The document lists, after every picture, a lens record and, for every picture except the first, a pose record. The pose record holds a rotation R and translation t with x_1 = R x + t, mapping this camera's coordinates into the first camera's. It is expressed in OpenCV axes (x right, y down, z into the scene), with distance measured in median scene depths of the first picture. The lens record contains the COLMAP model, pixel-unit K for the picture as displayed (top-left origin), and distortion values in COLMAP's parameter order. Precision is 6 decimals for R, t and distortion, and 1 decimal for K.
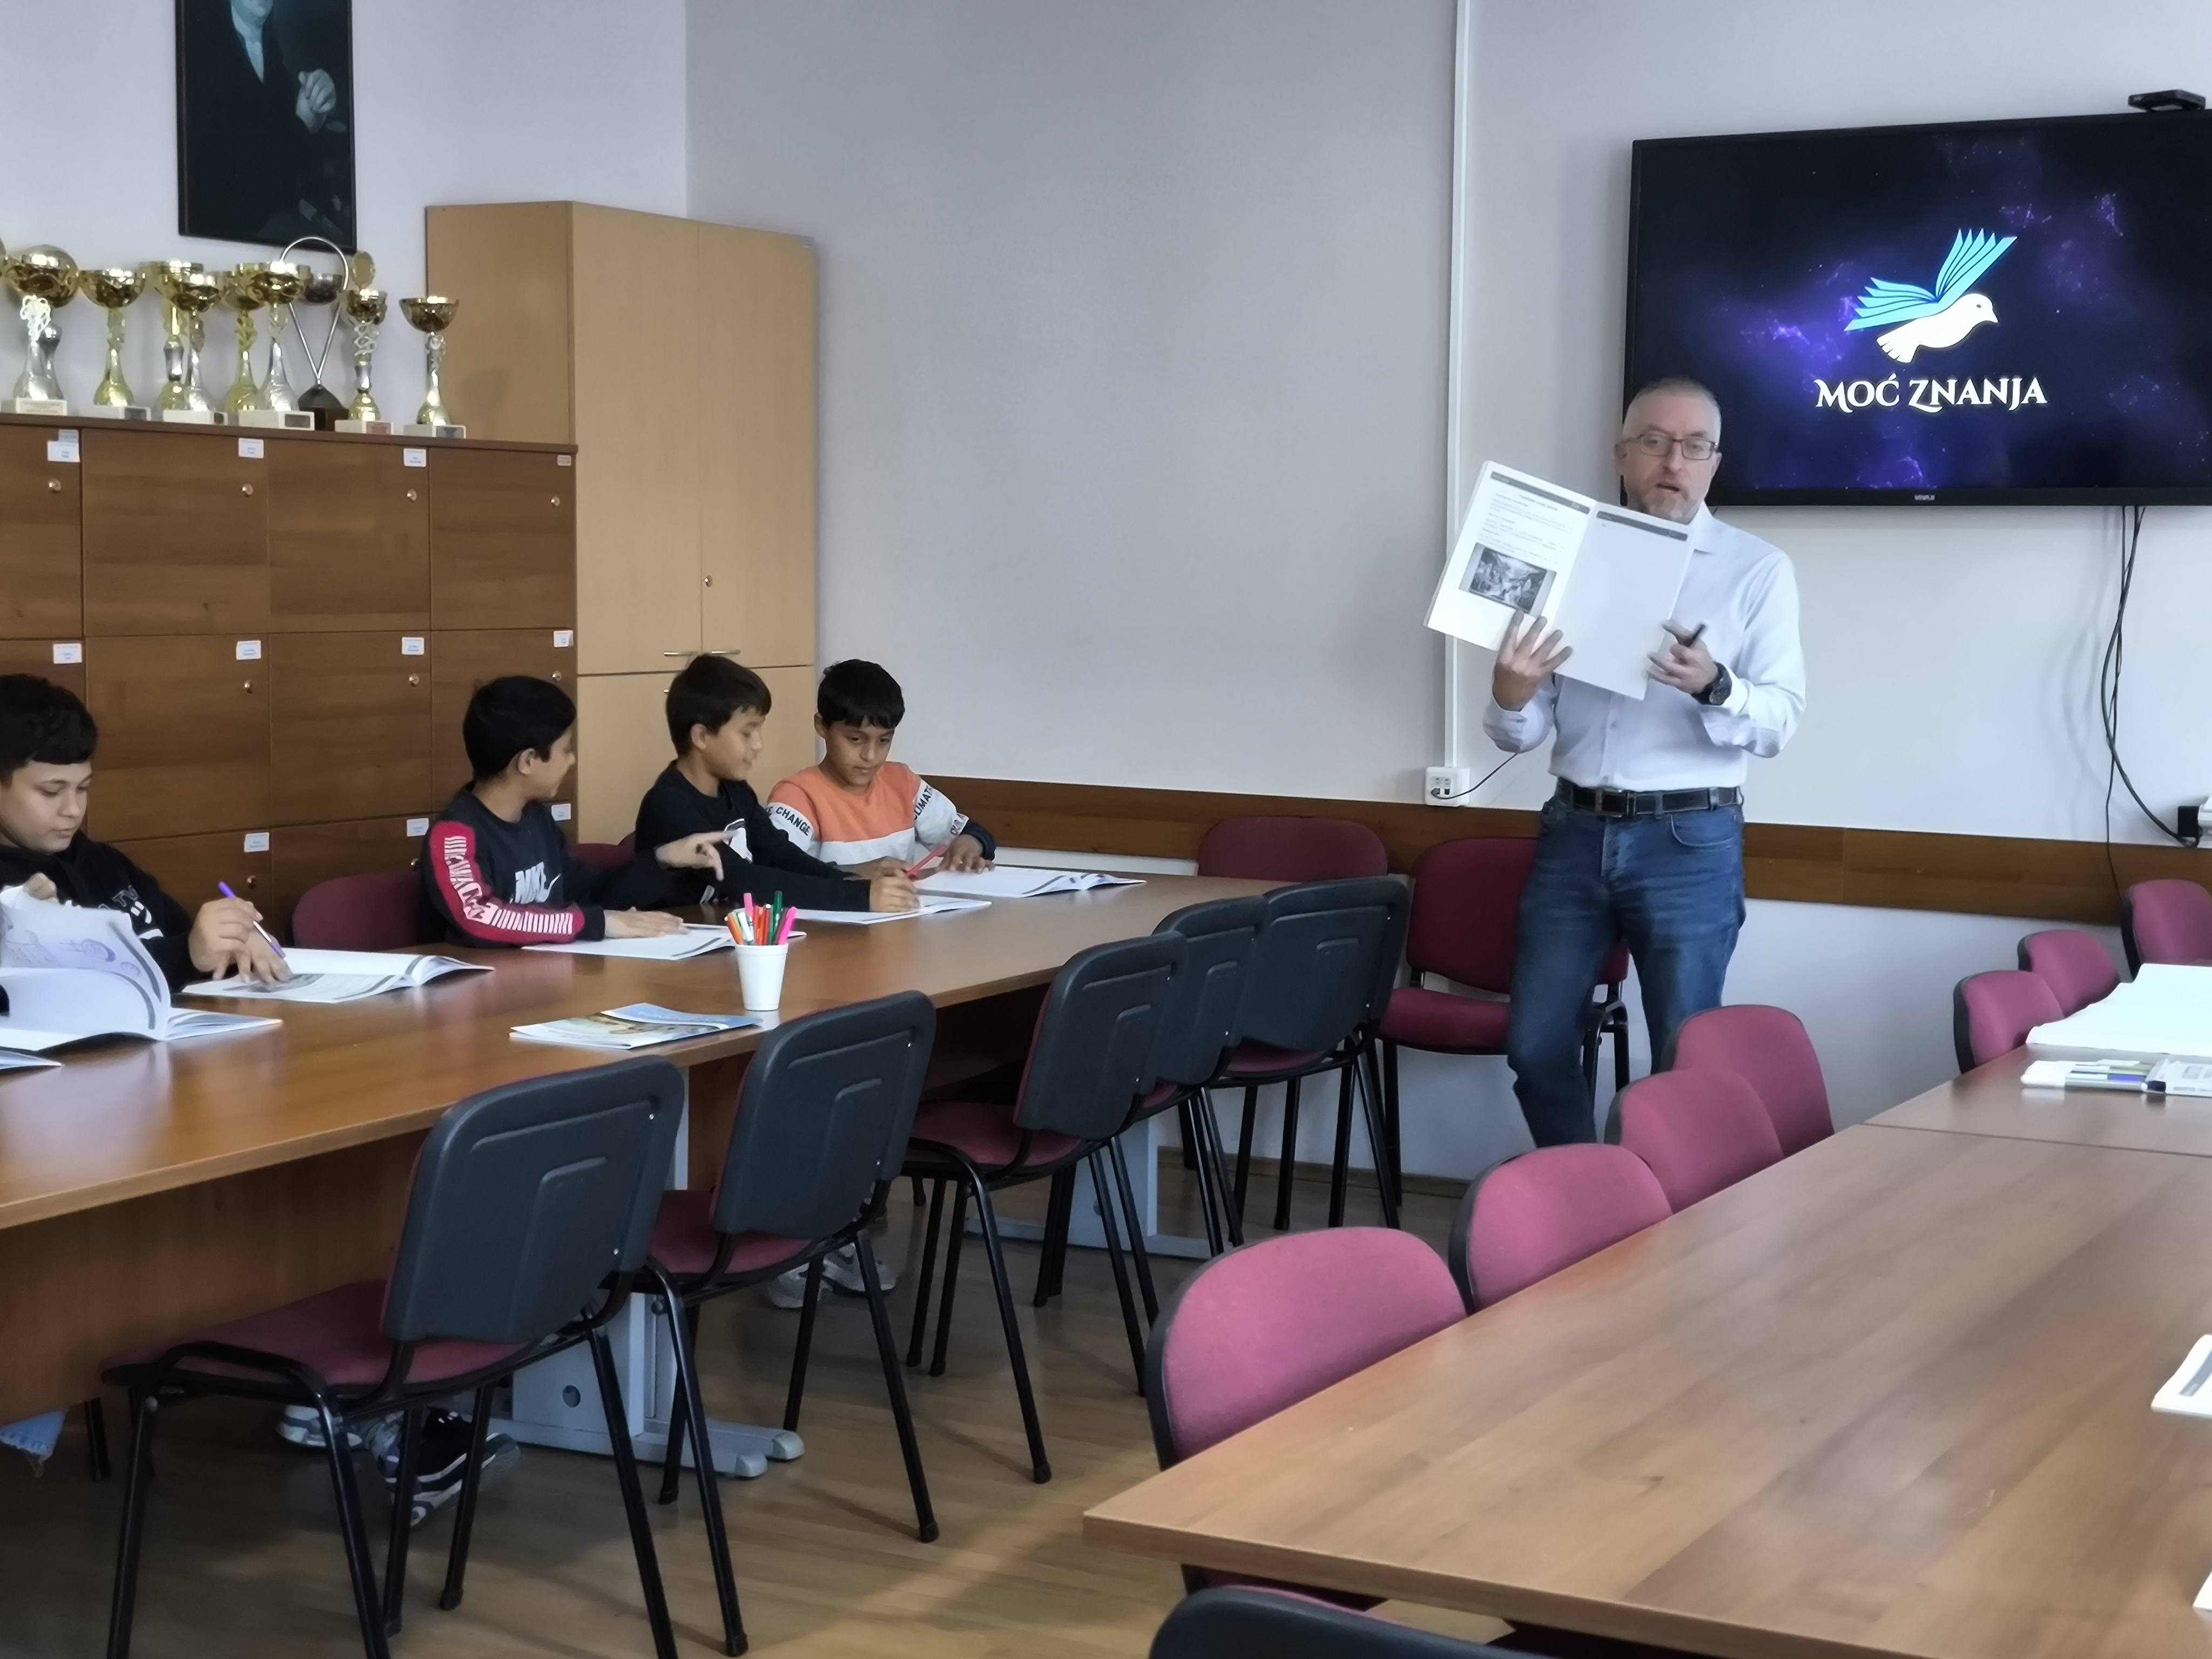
lens RADIAL K [[3461.9, 0, 1102.6], [0, 3461.9, 835.3], [0, 0, 1]] dist [0.130457, 0.000000]
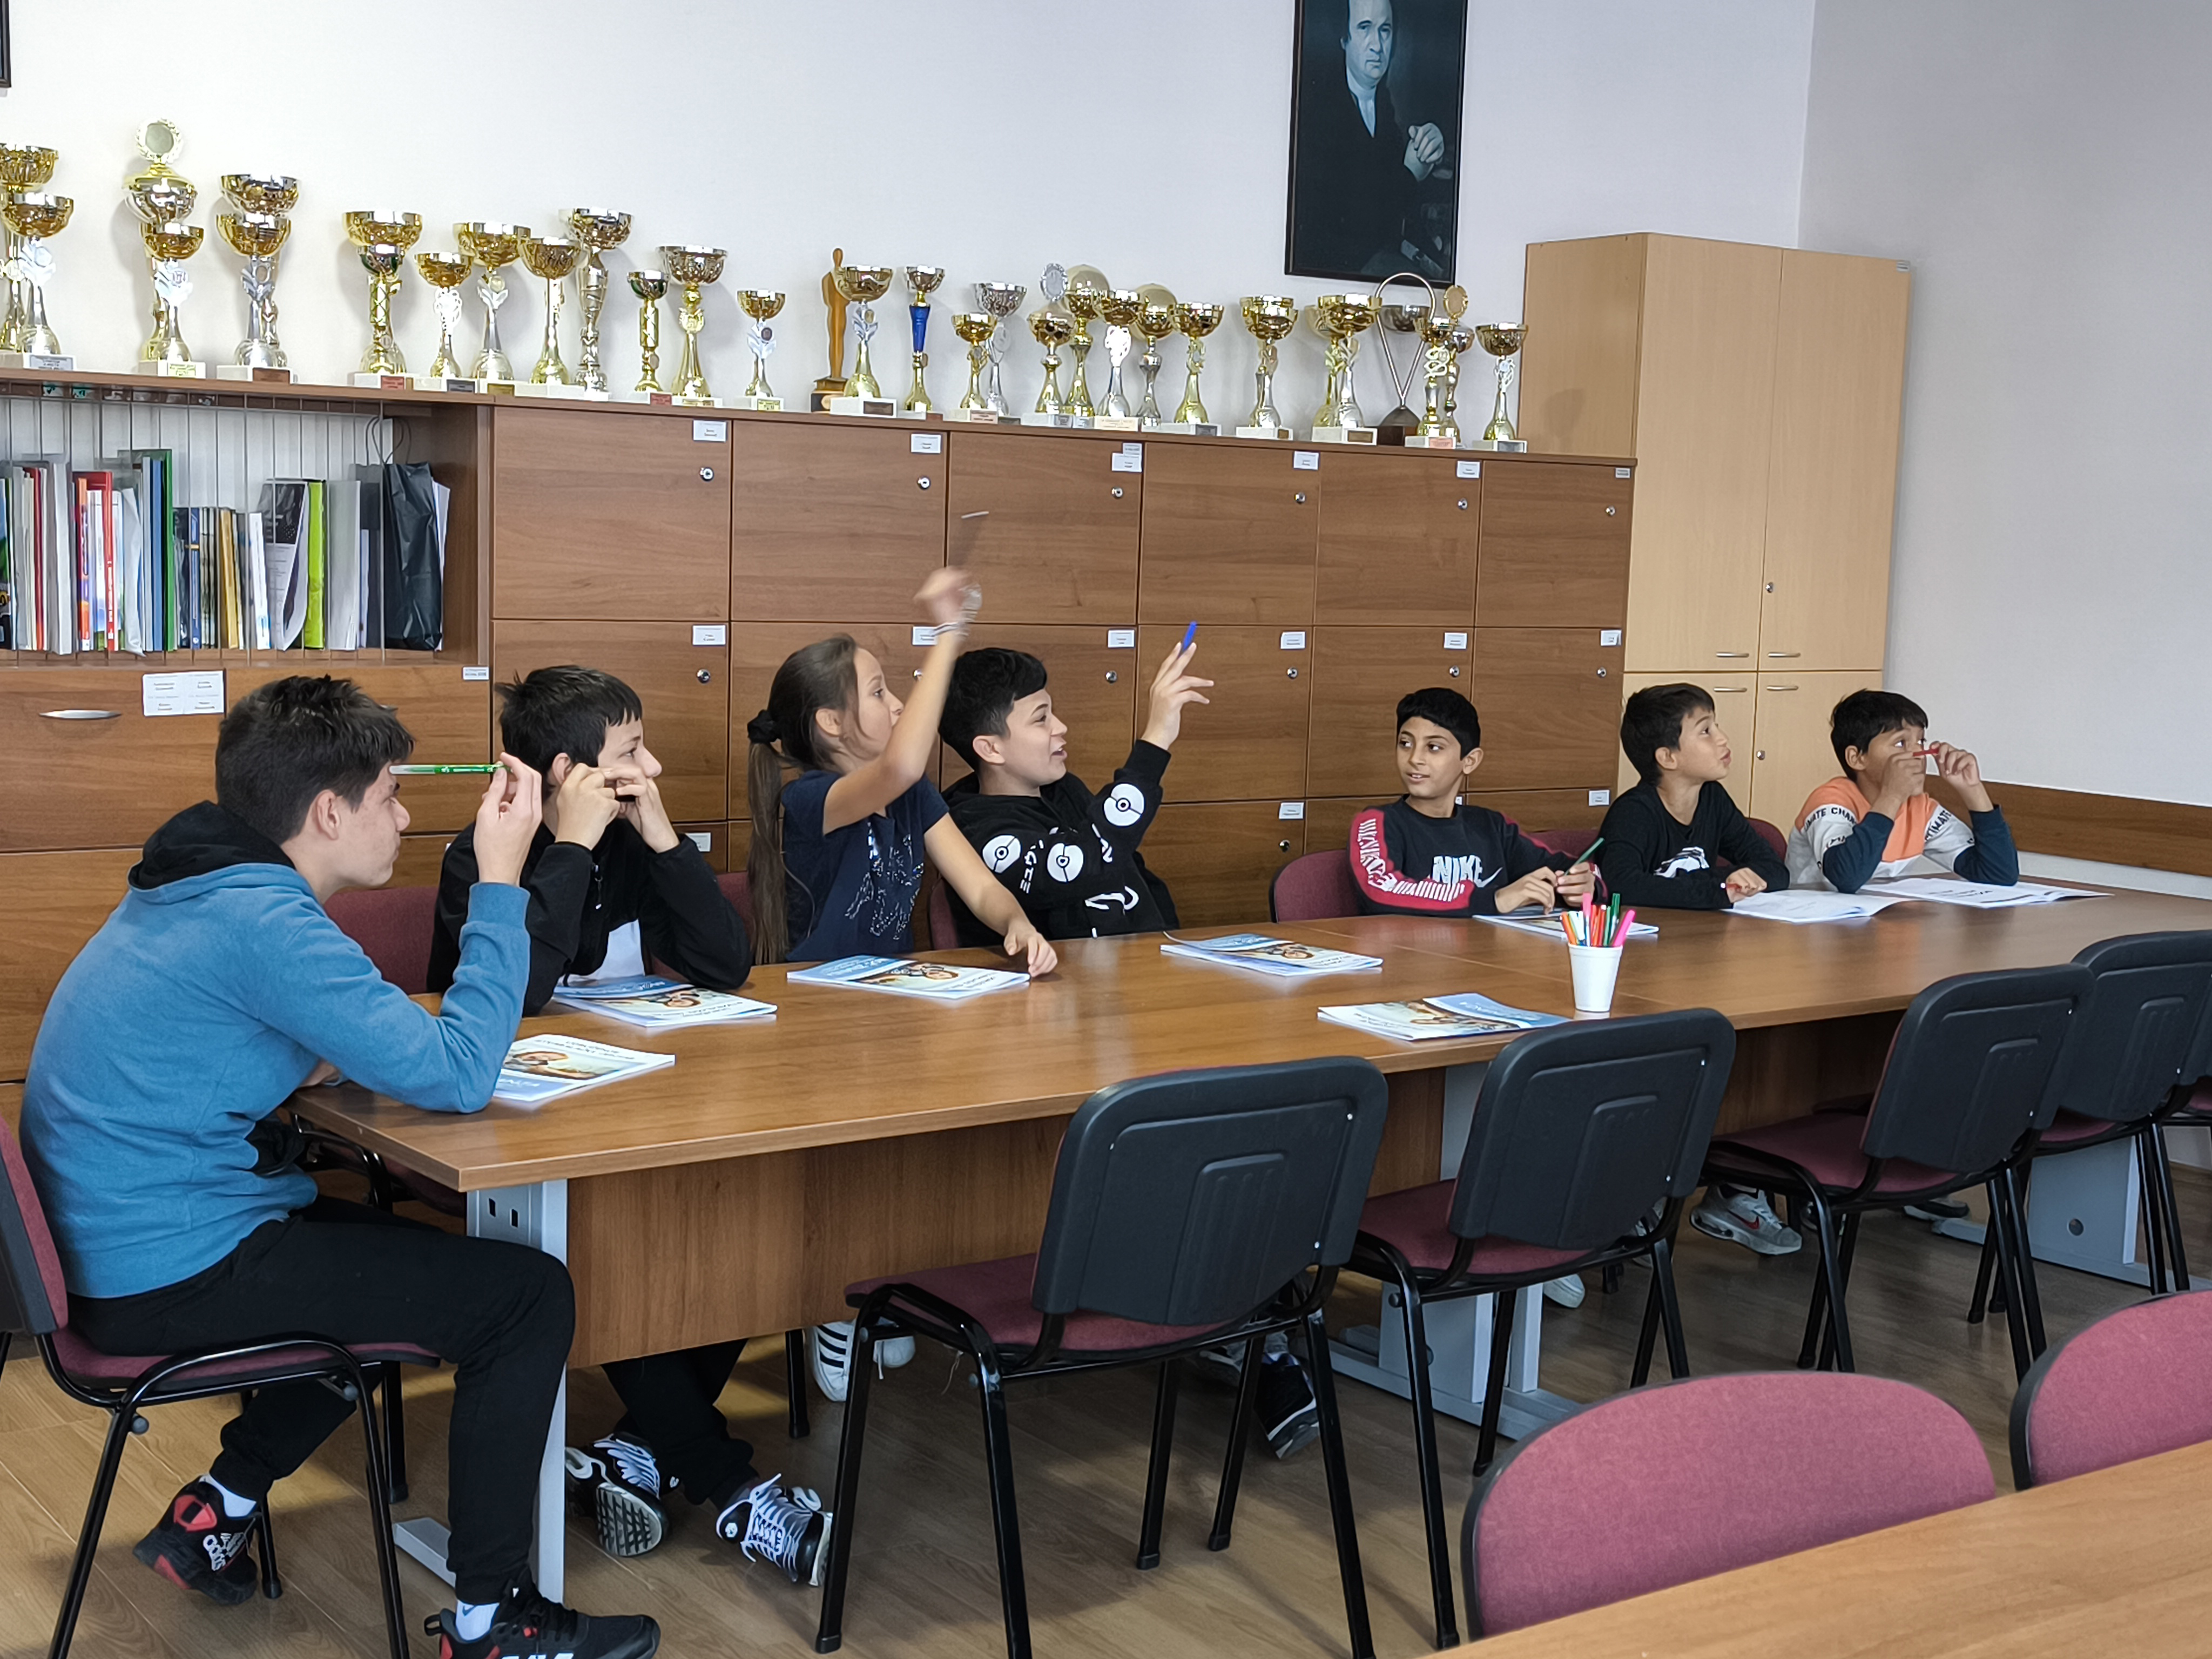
lens RADIAL K [[2828.4, 0, 1103.5], [0, 2828.4, 849.2], [0, 0, 1]] dist [0.074693, 0.000000]
pose [[0.901724, 0.065074, -0.427386, 0.091706], [-0.056869, 0.997870, 0.031951, -0.010939], [0.428555, -0.004506, 0.903505, 0.142704]]
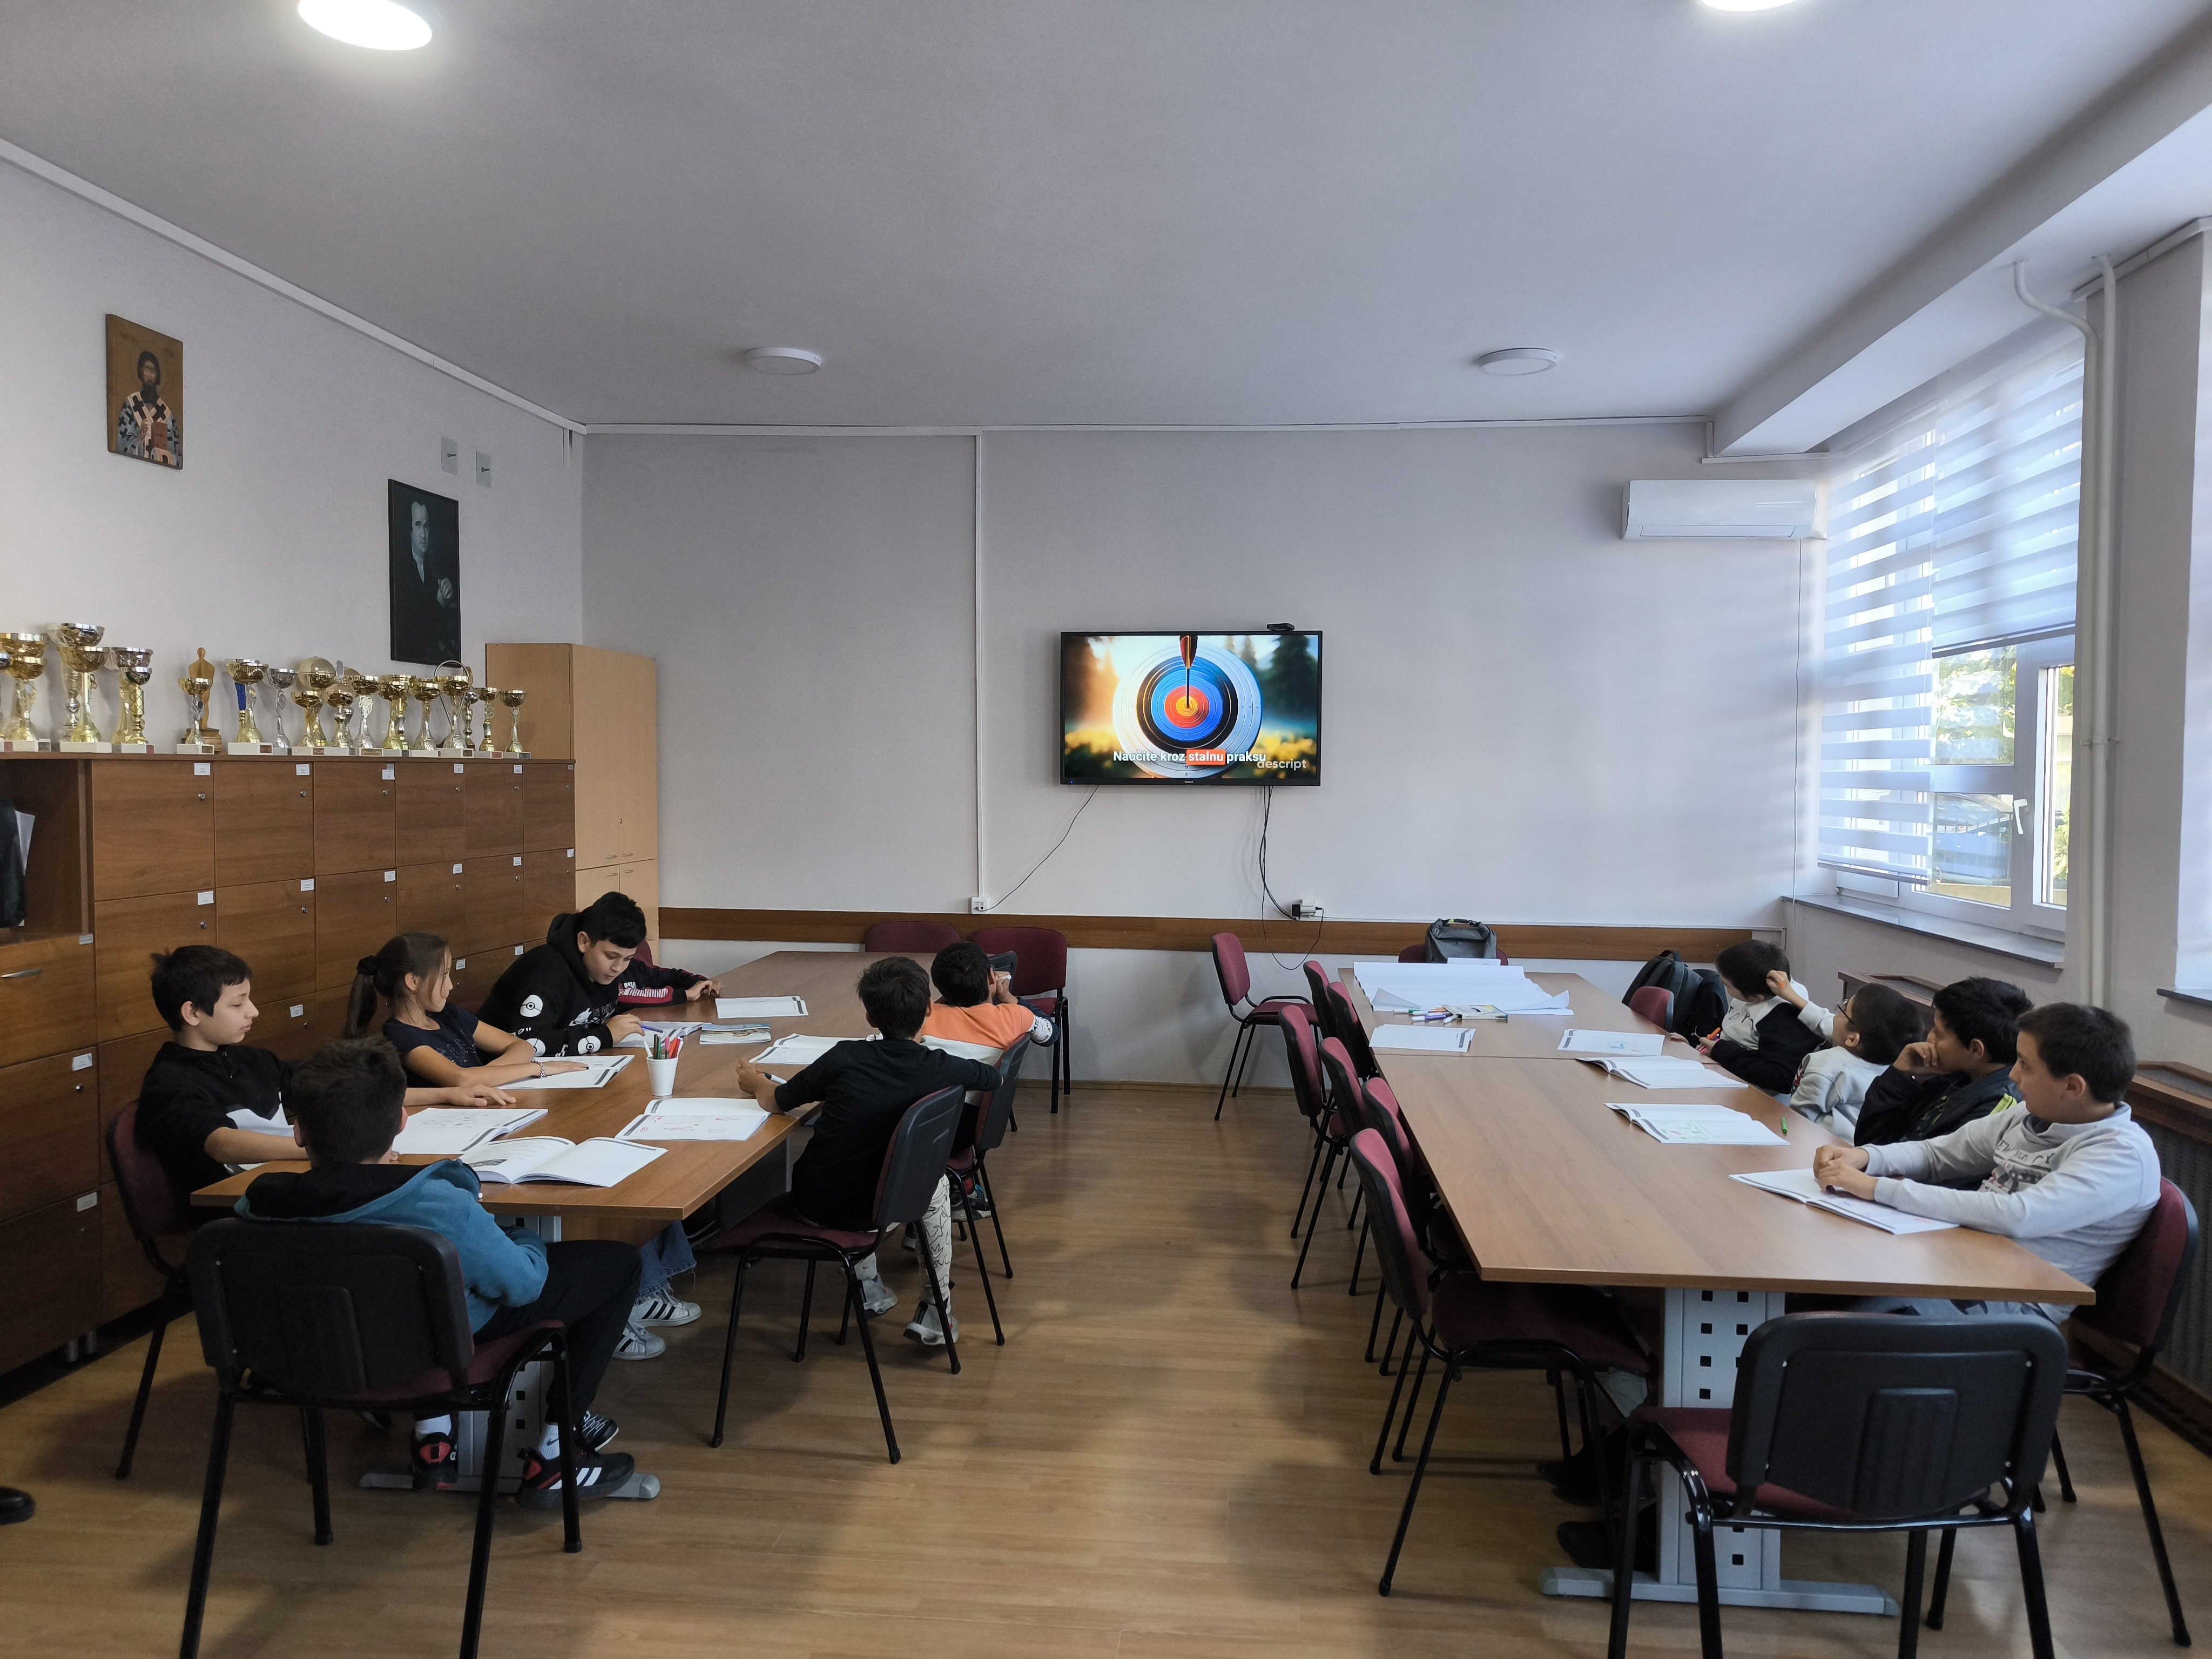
lens RADIAL K [[1532.3, 0, 1106.3], [0, 1532.3, 830.5], [0, 0, 1]] dist [0.049073, -0.041012]
pose [[0.920369, -0.023072, 0.390371, -0.238886], [0.038758, 0.998725, -0.032351, -0.030619], [-0.389126, 0.044905, 0.920089, 0.037319]]
